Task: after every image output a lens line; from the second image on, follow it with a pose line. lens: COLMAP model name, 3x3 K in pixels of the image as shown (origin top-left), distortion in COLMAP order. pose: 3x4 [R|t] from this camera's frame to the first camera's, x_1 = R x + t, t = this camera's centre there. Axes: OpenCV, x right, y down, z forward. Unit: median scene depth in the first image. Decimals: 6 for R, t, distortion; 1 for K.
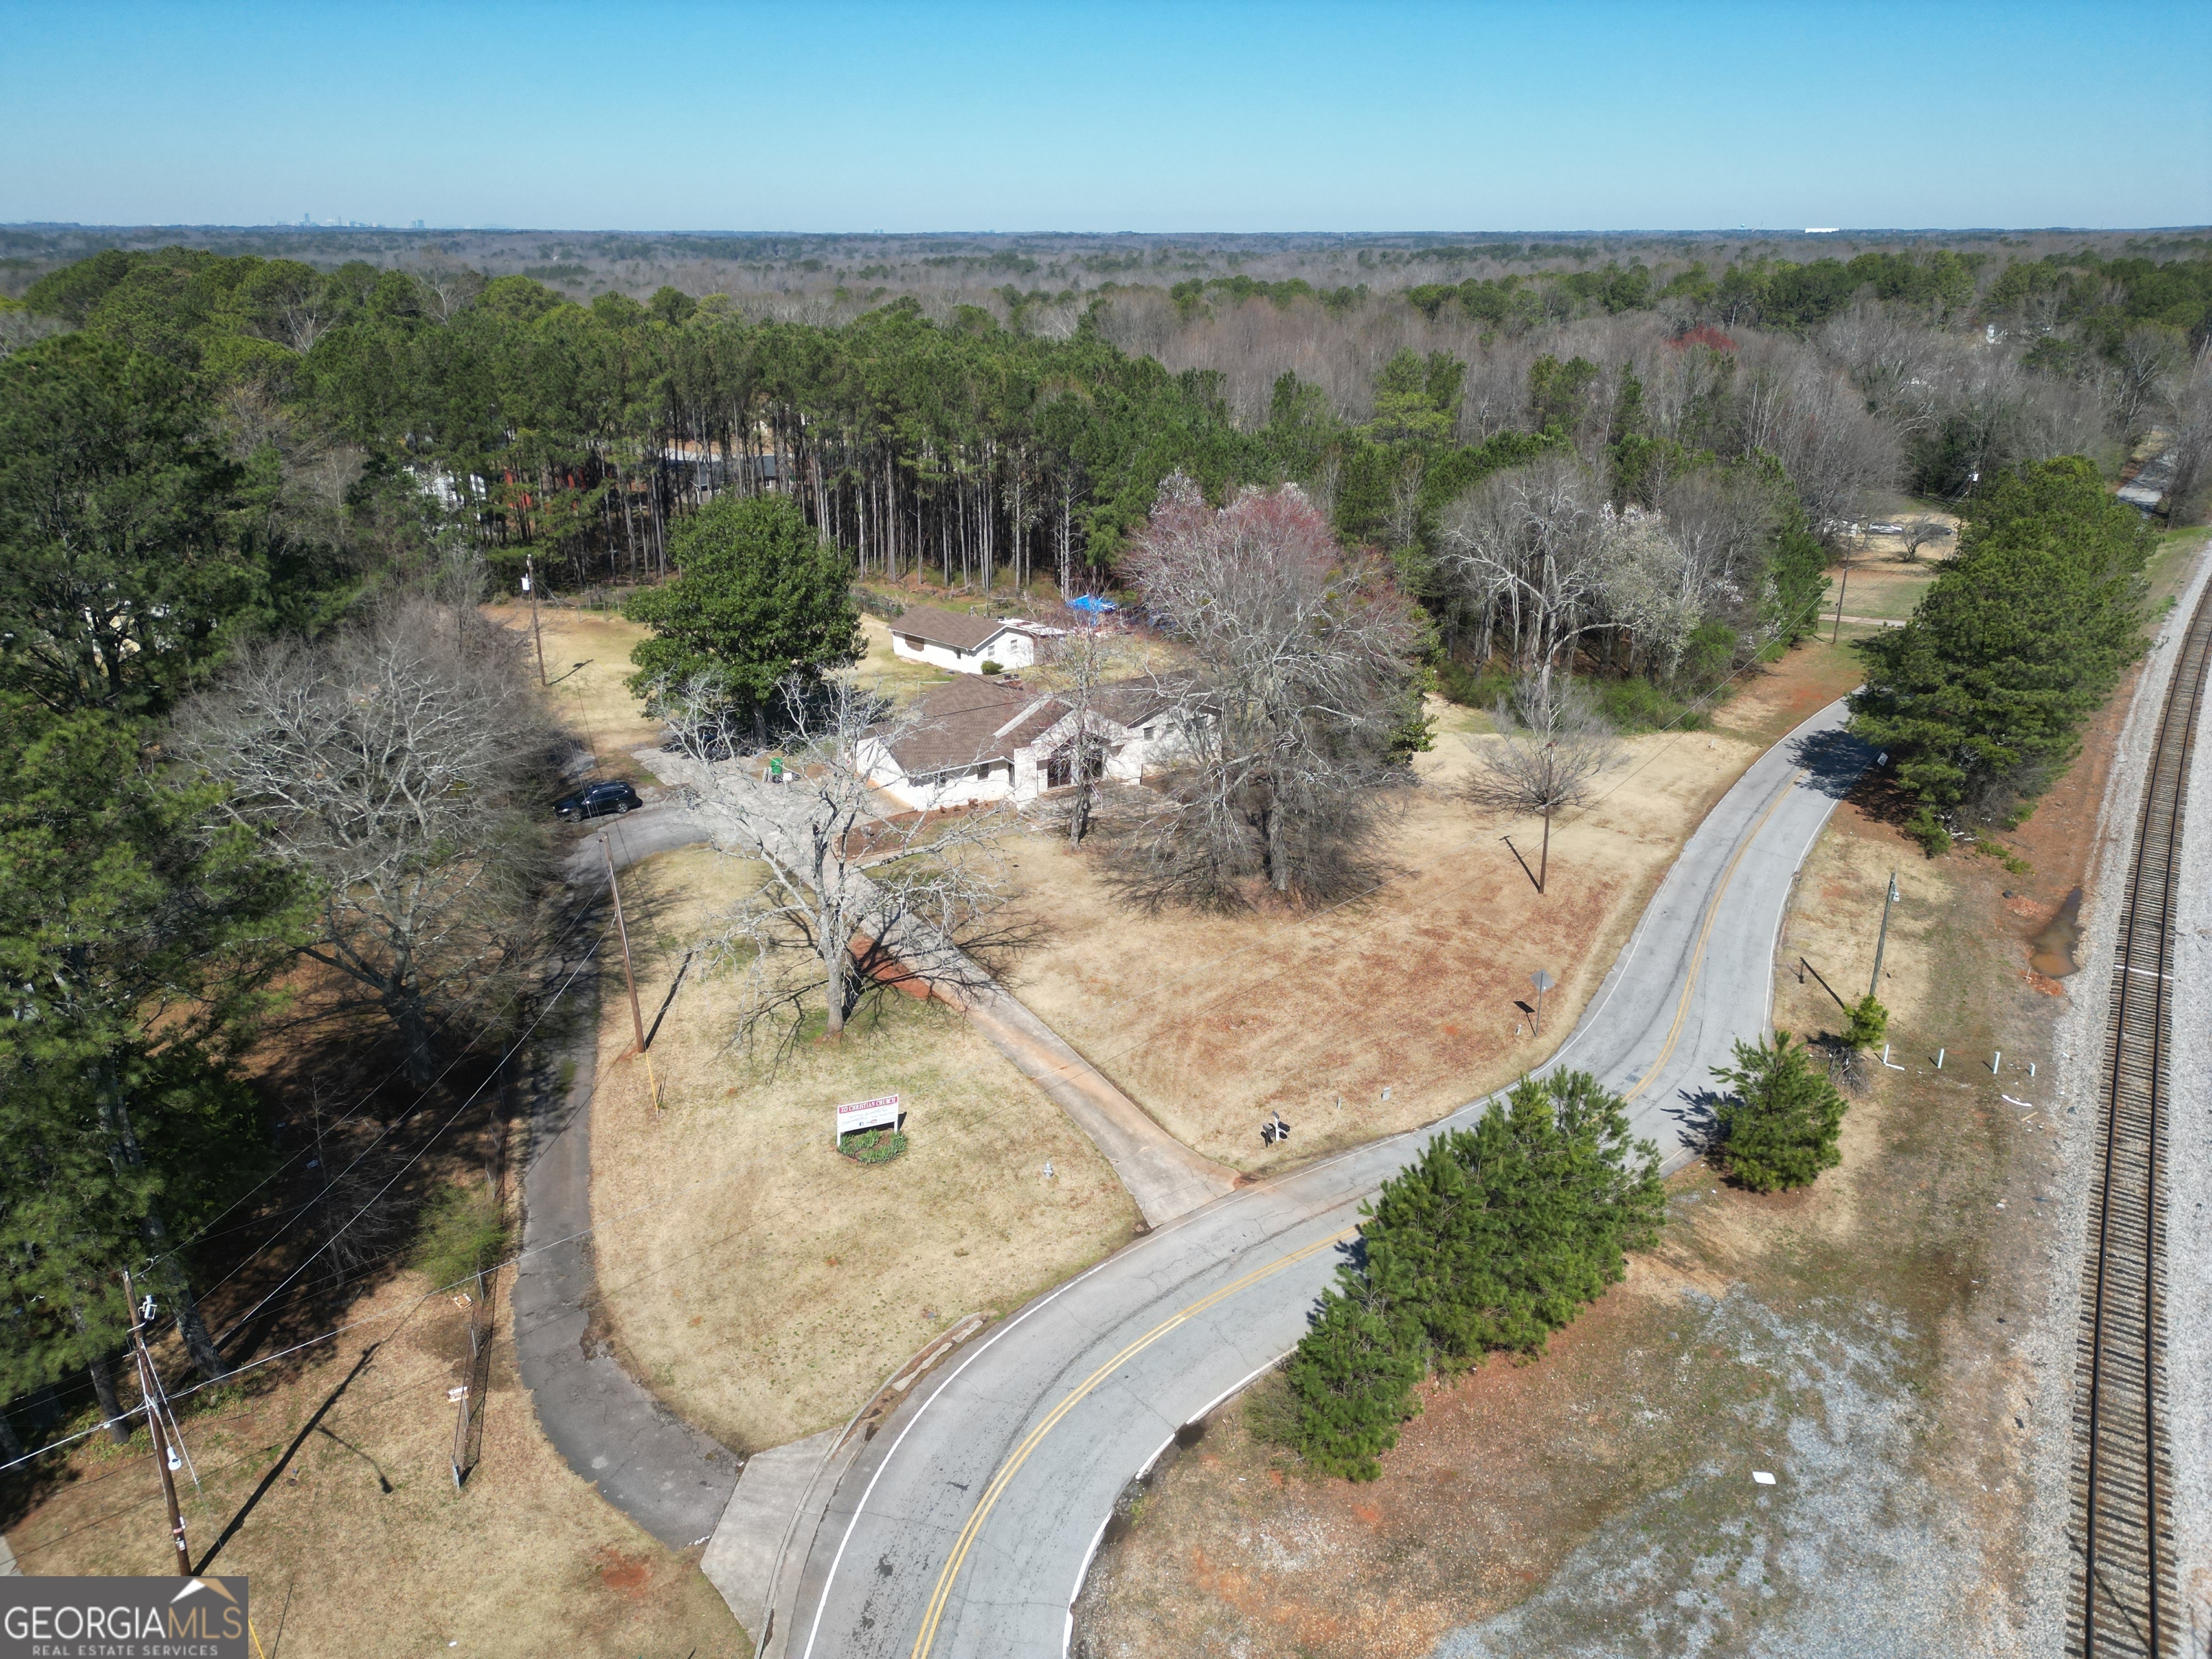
lens RADIAL K [[1517.2, 0, 1106.0], [0, 1517.2, 829.5], [0, 0, 1]] dist [0.092066, -0.079780]
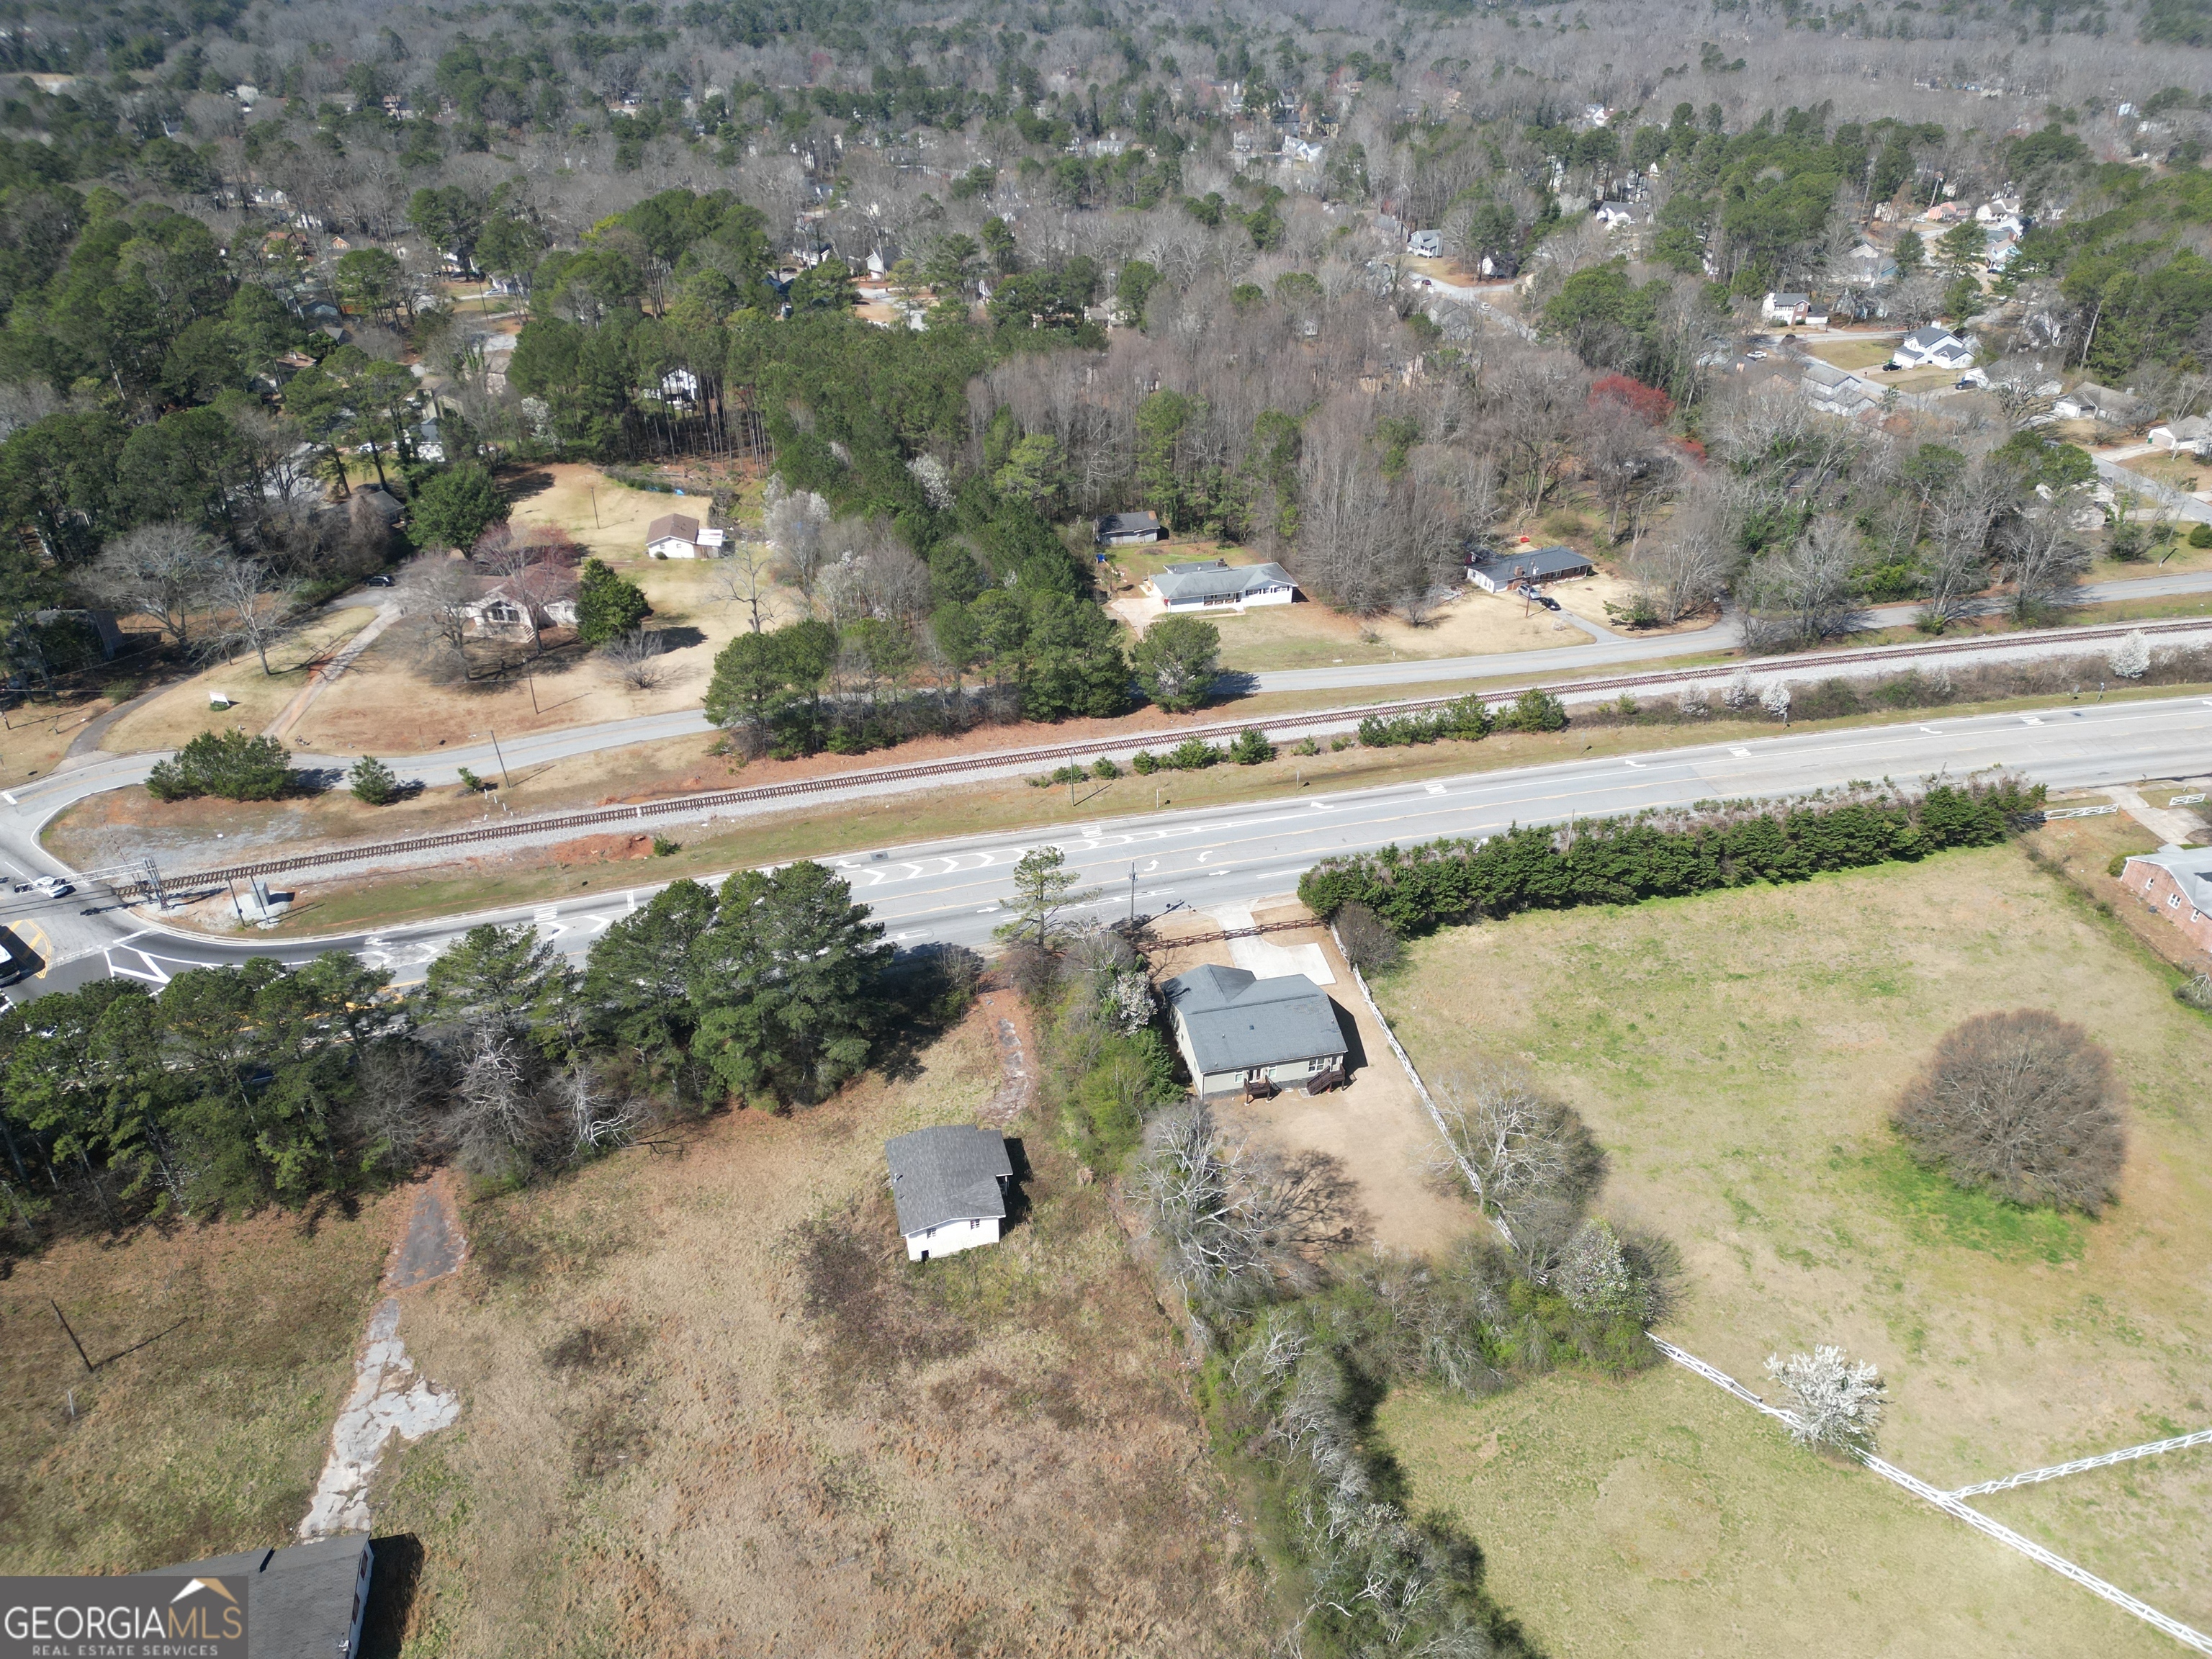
lens RADIAL K [[1517.2, 0, 1106.0], [0, 1517.2, 829.5], [0, 0, 1]] dist [0.092066, -0.079780]
pose [[0.775112, 0.333363, -0.536722, 2.174850], [-0.227904, 0.939809, 0.254594, -0.568931], [0.589289, -0.075018, 0.804432, -0.432837]]
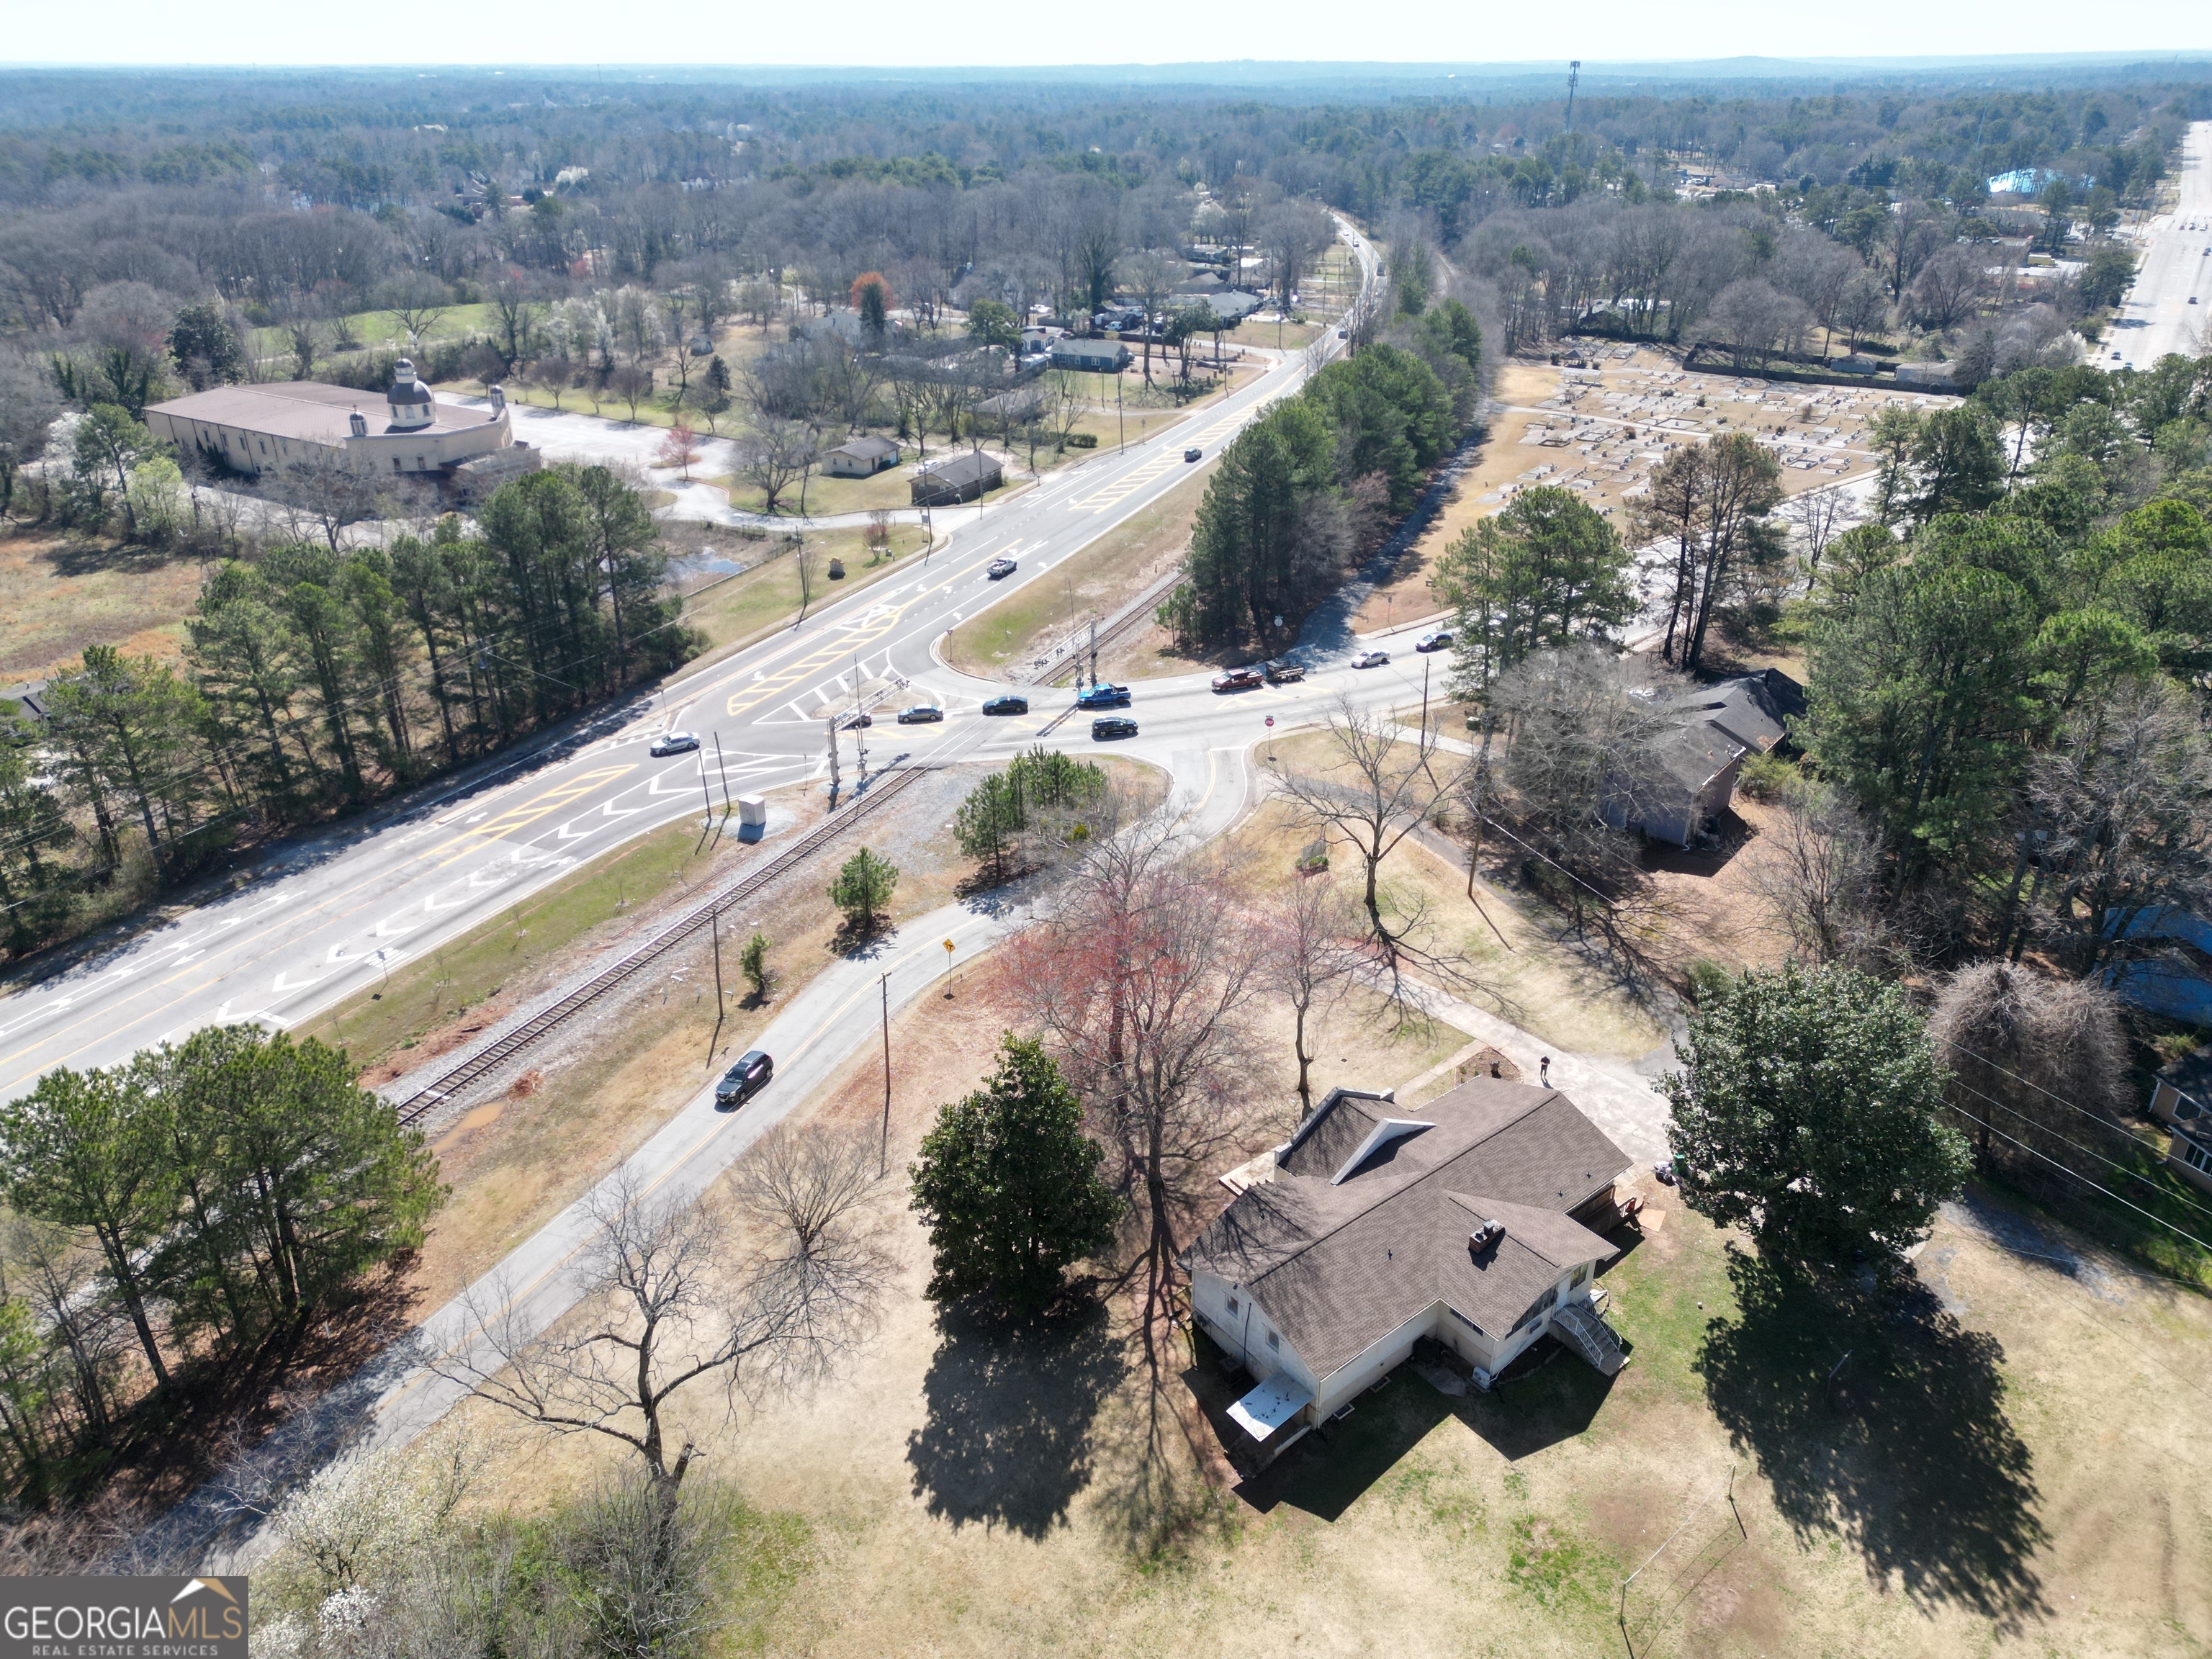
lens RADIAL K [[1492.2, 0, 1049.8], [0, 1492.2, 828.2], [0, 0, 1]] dist [-0.004294, -0.025944]
pose [[-0.997524, 0.047344, -0.052009, 0.191306], [-0.006179, 0.677639, 0.735369, -0.834676], [0.070059, 0.733869, -0.675668, 1.466222]]
